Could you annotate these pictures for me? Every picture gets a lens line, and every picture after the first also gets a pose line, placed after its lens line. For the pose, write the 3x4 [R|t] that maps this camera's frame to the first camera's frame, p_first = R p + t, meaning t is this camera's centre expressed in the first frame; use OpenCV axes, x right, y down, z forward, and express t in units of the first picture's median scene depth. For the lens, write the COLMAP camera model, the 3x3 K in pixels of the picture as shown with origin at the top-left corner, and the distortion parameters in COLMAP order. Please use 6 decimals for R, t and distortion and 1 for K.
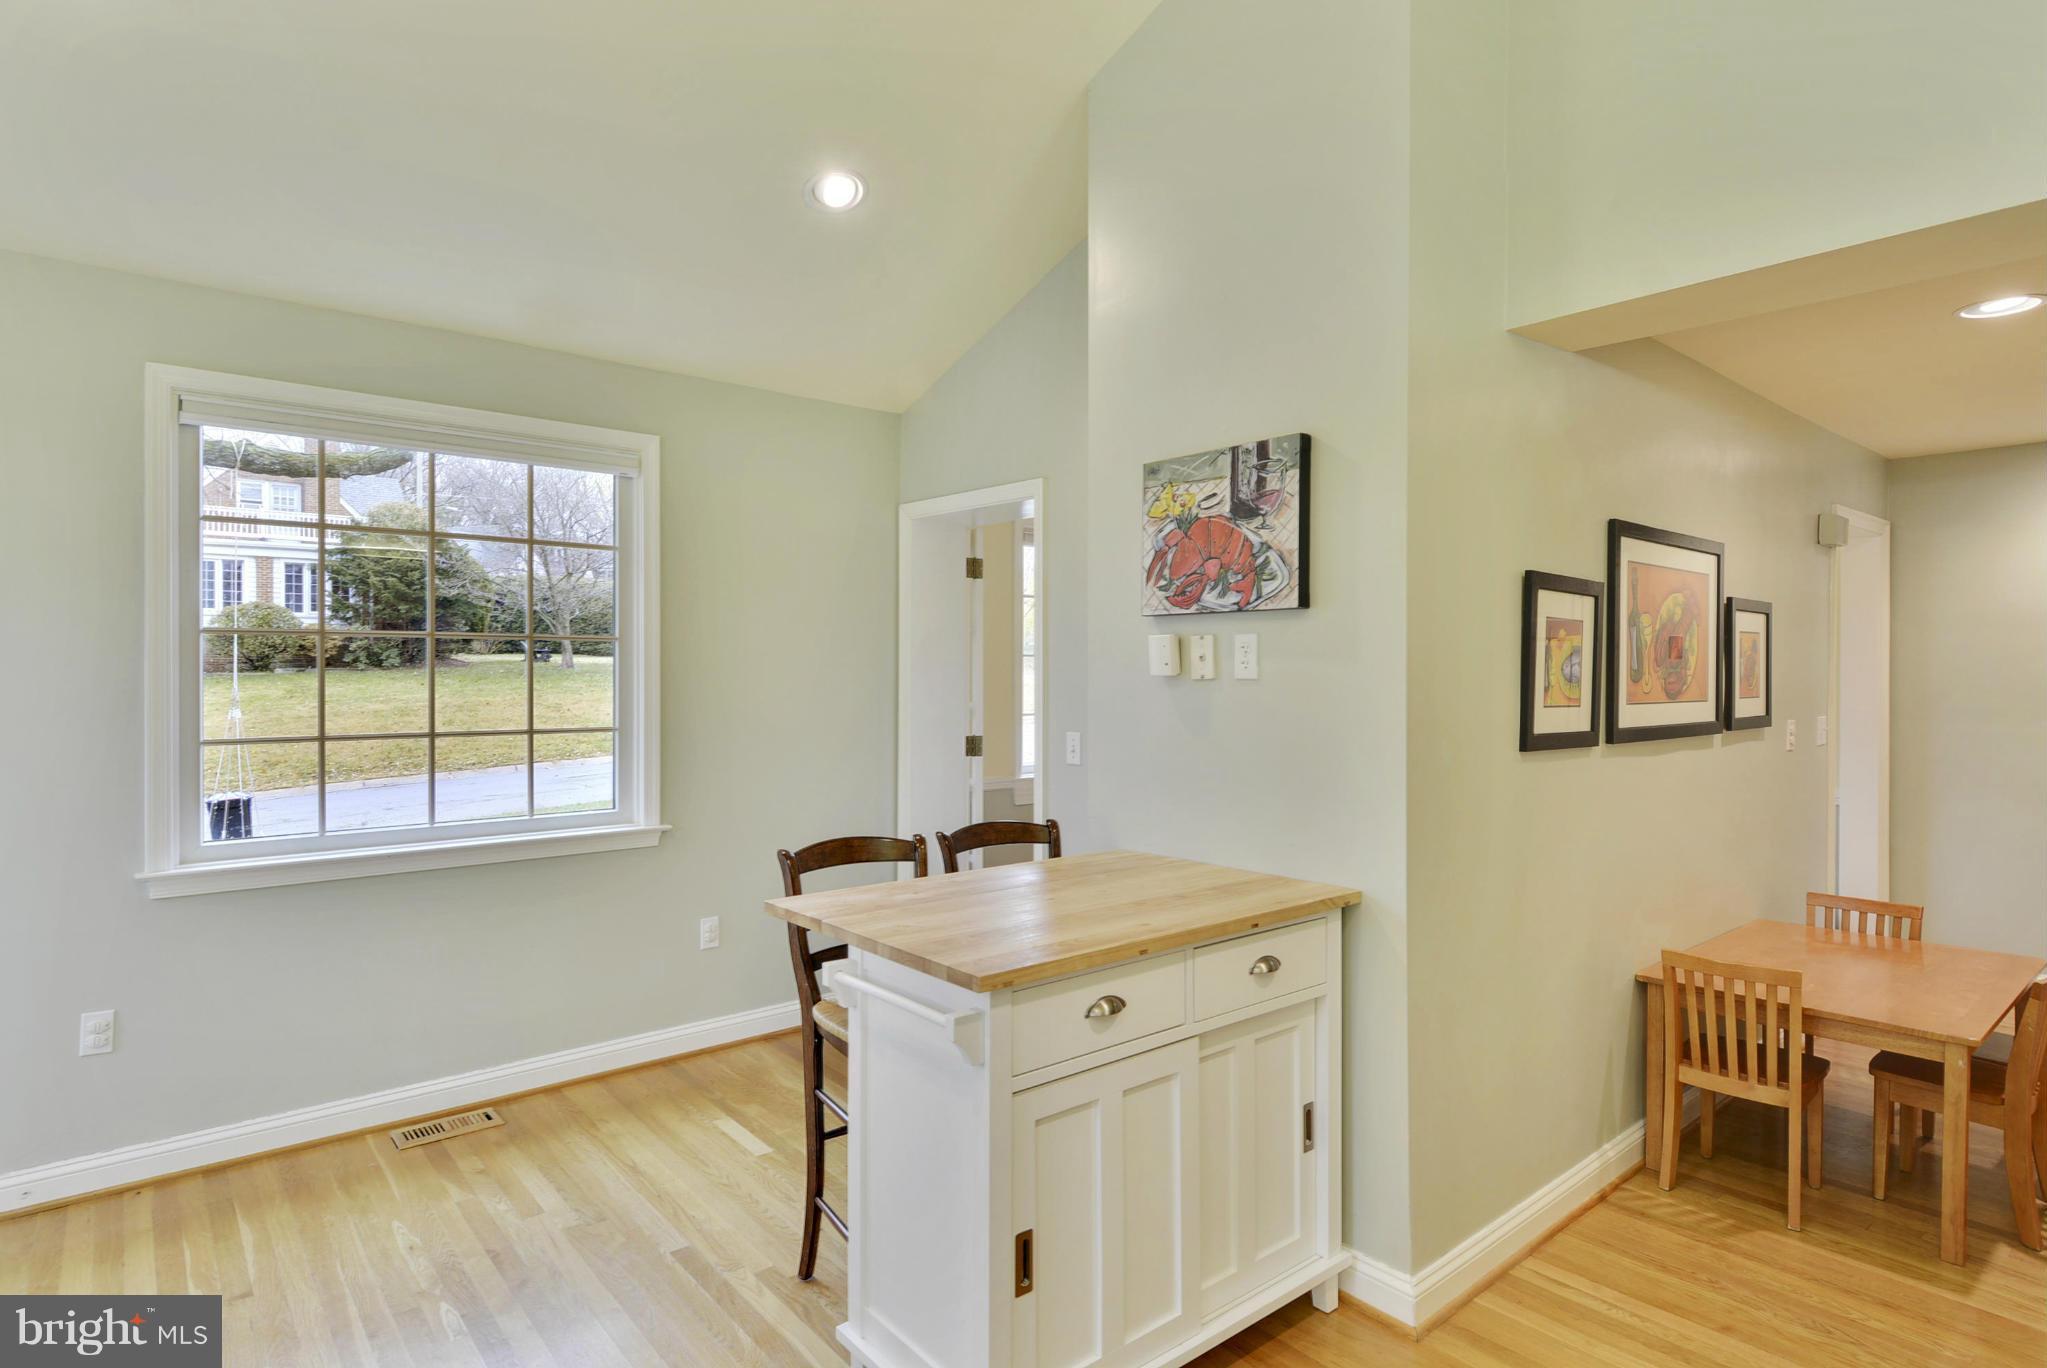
lens RADIAL K [[1079.5, 0, 1012.2], [0, 1079.5, 668.7], [0, 0, 1]] dist [0.003998, -0.001978]
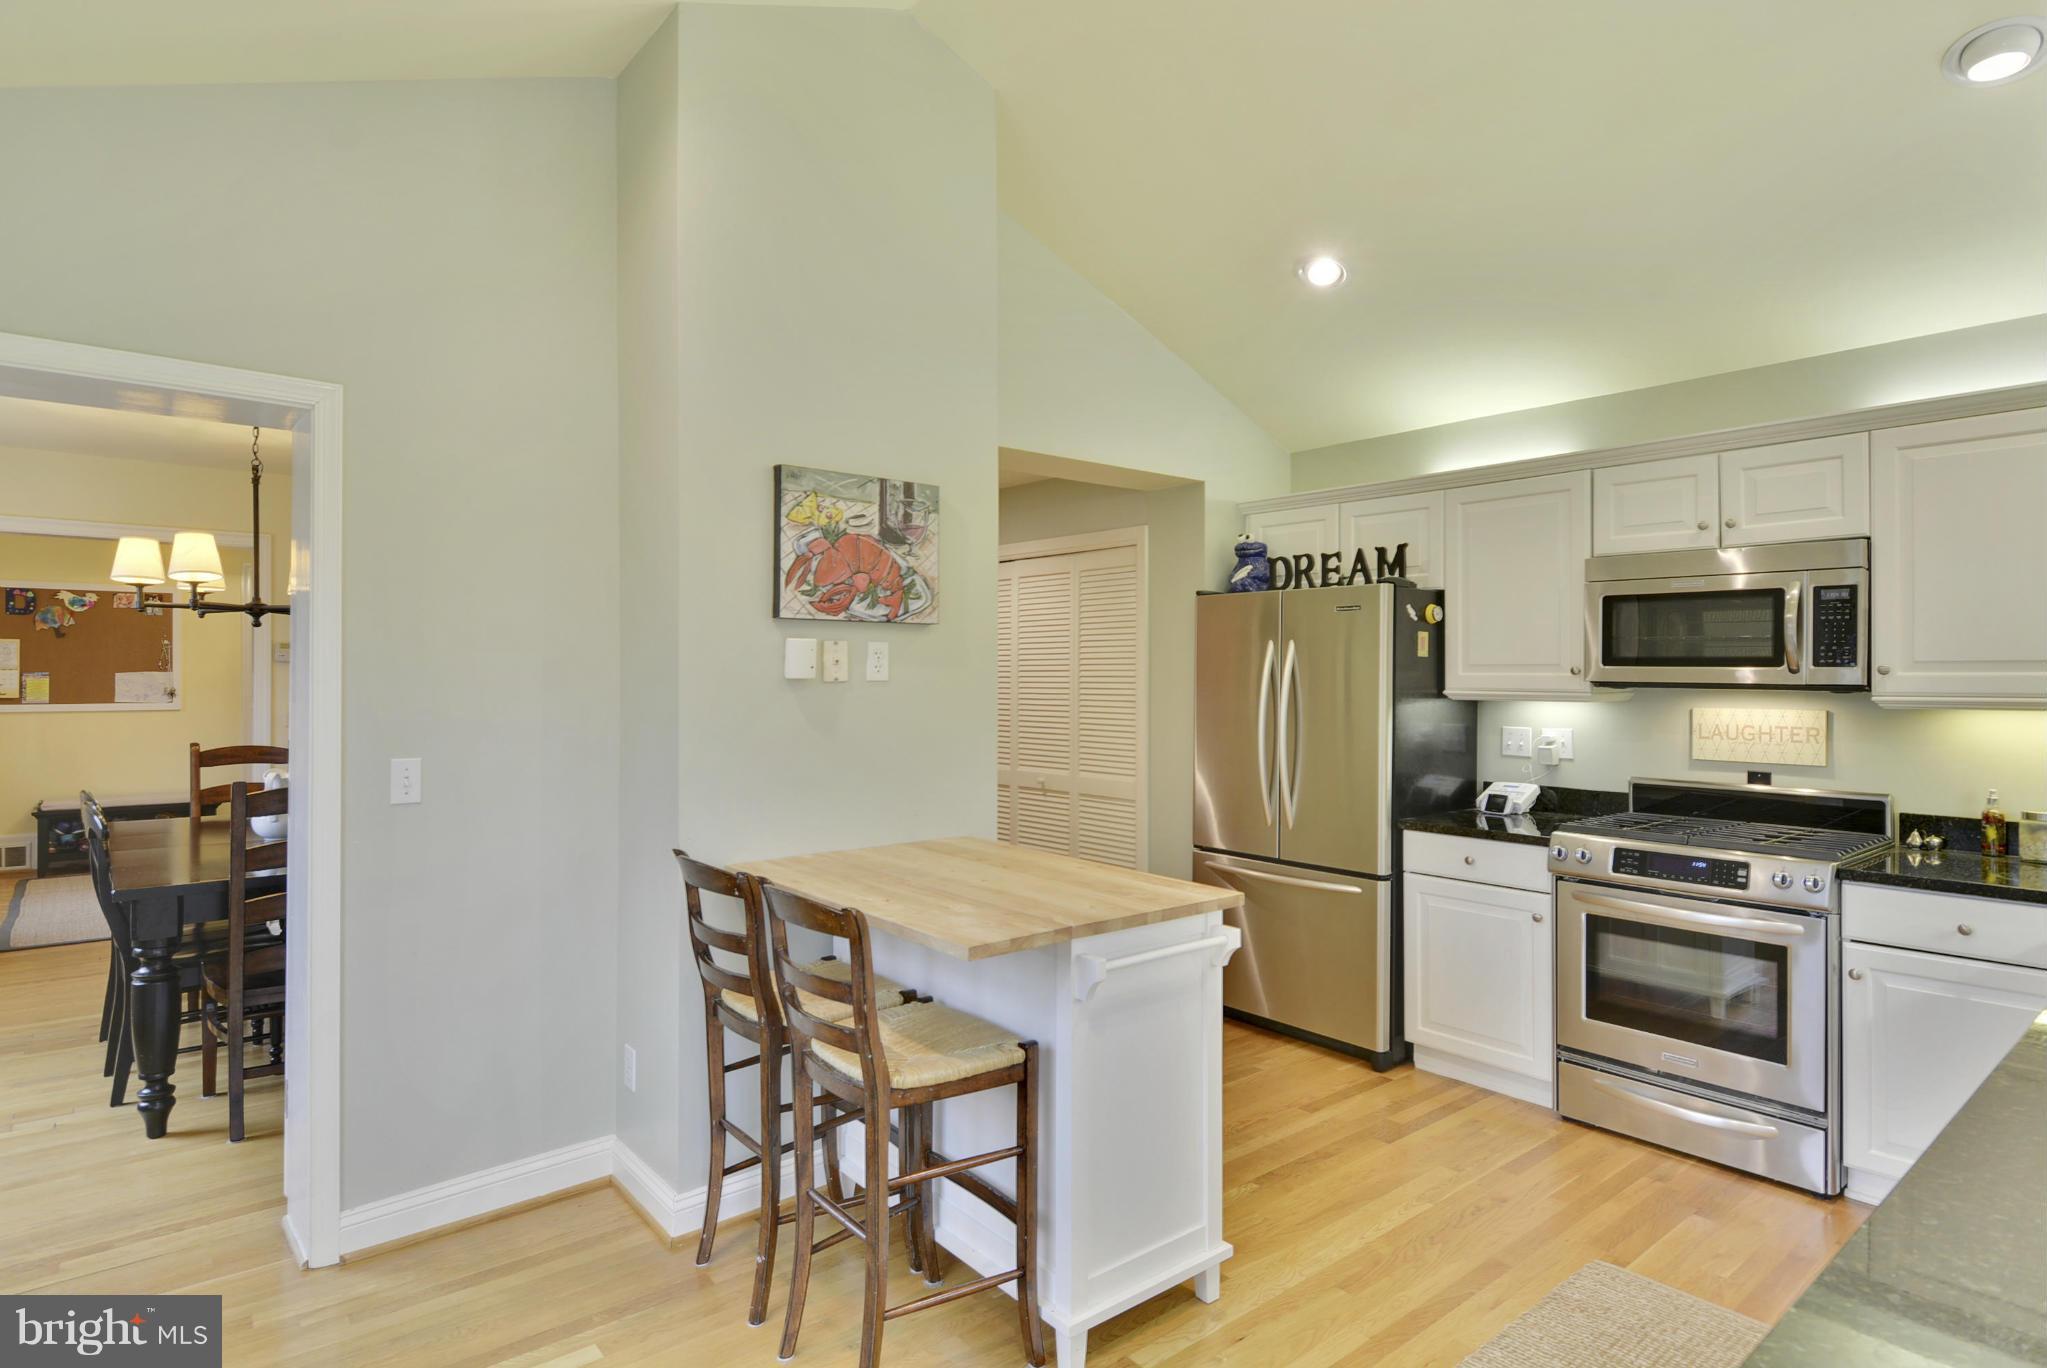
lens RADIAL K [[1079.5, 0, 1083.6], [0, 1079.5, 670.8], [0, 0, 1]] dist [0.003998, -0.001978]
pose [[-0.023567, -0.001436, 0.999721, -0.940014], [-0.006739, 0.999976, 0.001277, -0.004051], [-0.999700, -0.006707, -0.023576, 0.803791]]
